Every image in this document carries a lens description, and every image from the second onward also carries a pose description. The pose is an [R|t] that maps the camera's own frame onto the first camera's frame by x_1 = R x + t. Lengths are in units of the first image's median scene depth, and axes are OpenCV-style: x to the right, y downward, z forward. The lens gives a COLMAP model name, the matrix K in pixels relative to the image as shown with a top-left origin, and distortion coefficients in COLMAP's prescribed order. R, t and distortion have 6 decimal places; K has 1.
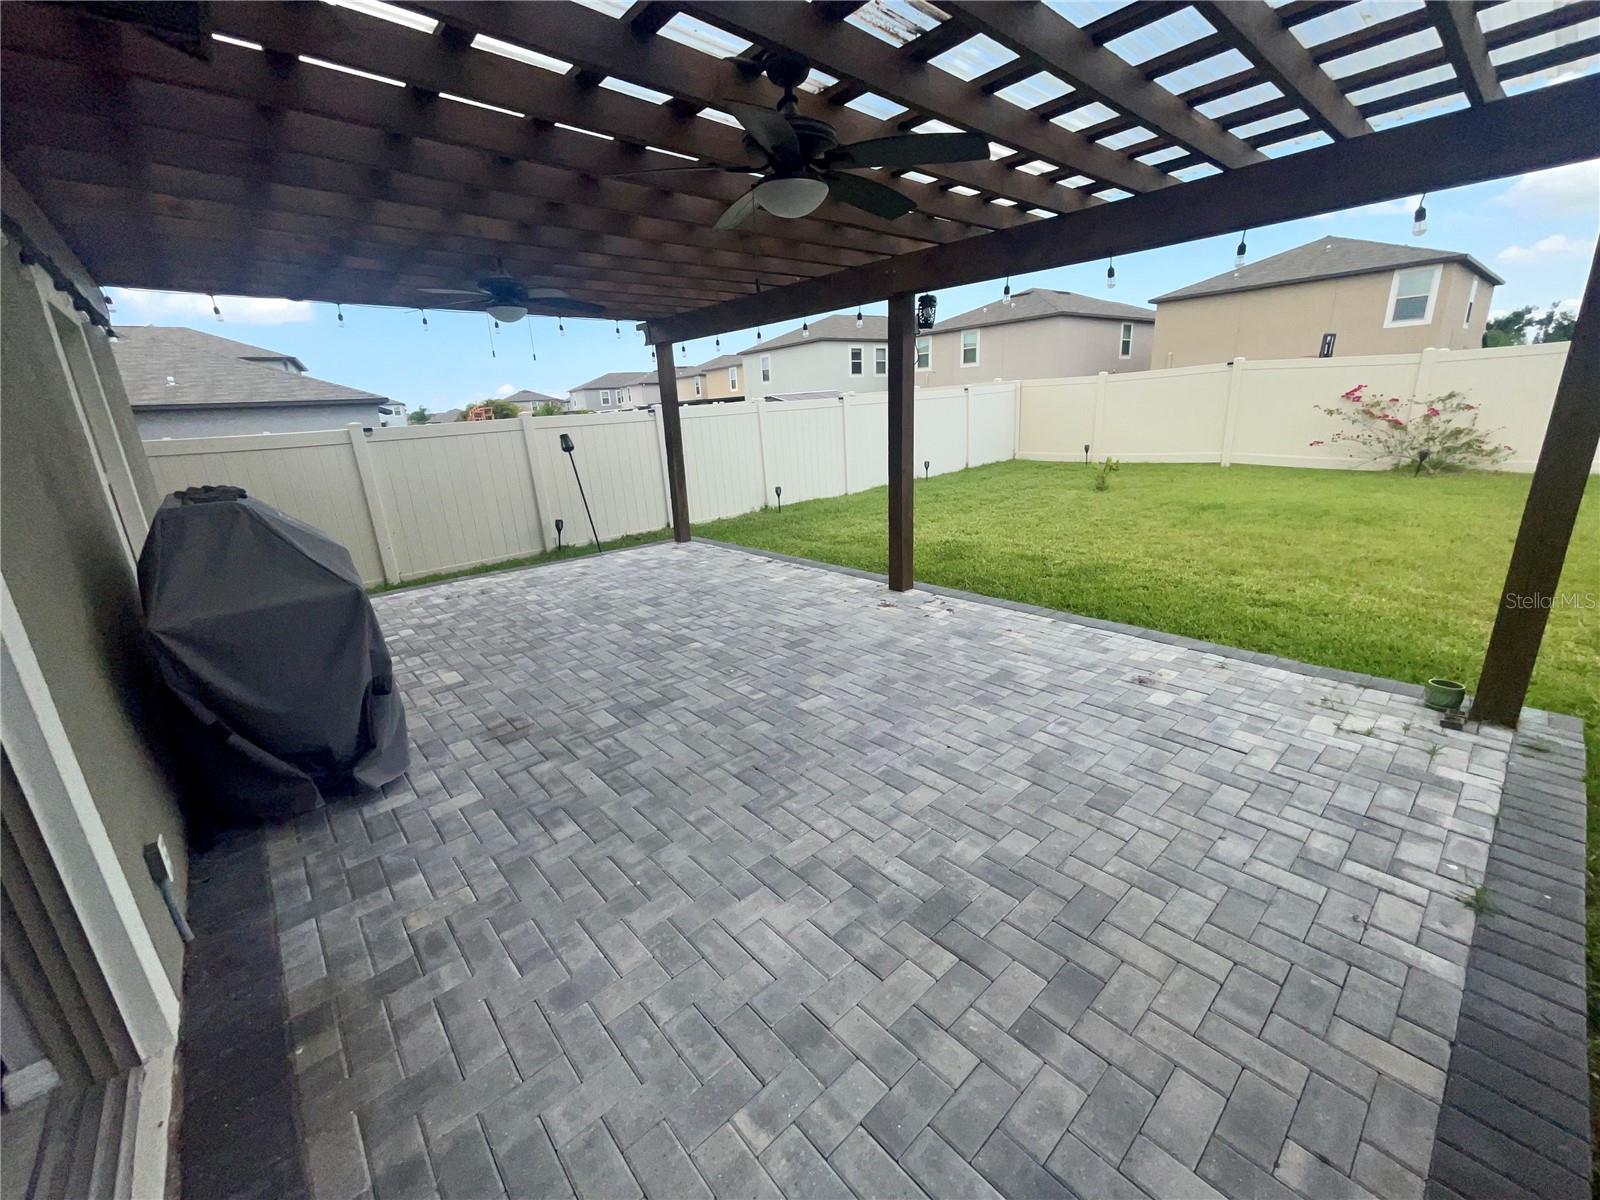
lens RADIAL K [[653.7, 0, 800.0], [0, 653.7, 600.0], [0, 0, 1]] dist [0.002484, 0.000222]
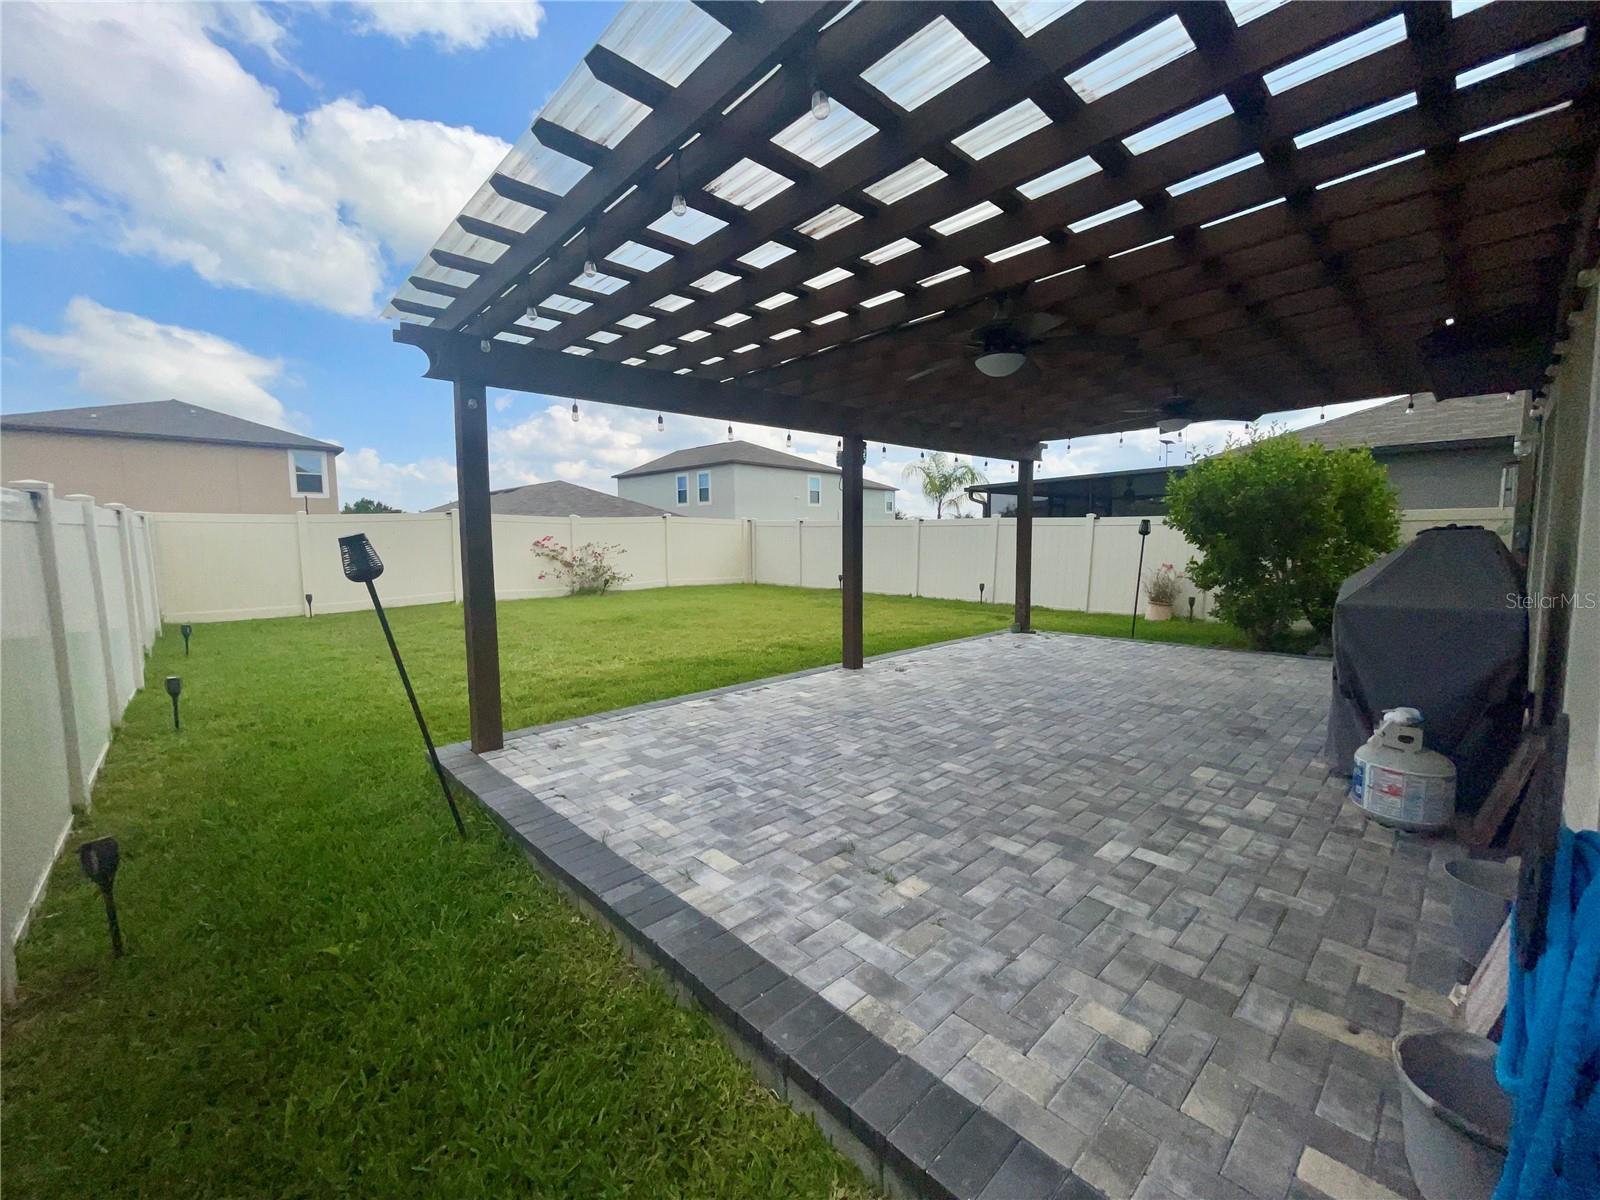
lens RADIAL K [[634.1, 0, 800.0], [0, 634.1, 600.0], [0, 0, 1]] dist [-0.010770, -0.000012]
pose [[-0.024661, -0.048743, 0.998507, -1.054121], [0.295380, 0.953860, 0.053859, -0.240283], [-0.955061, 0.296267, -0.009126, 1.136674]]
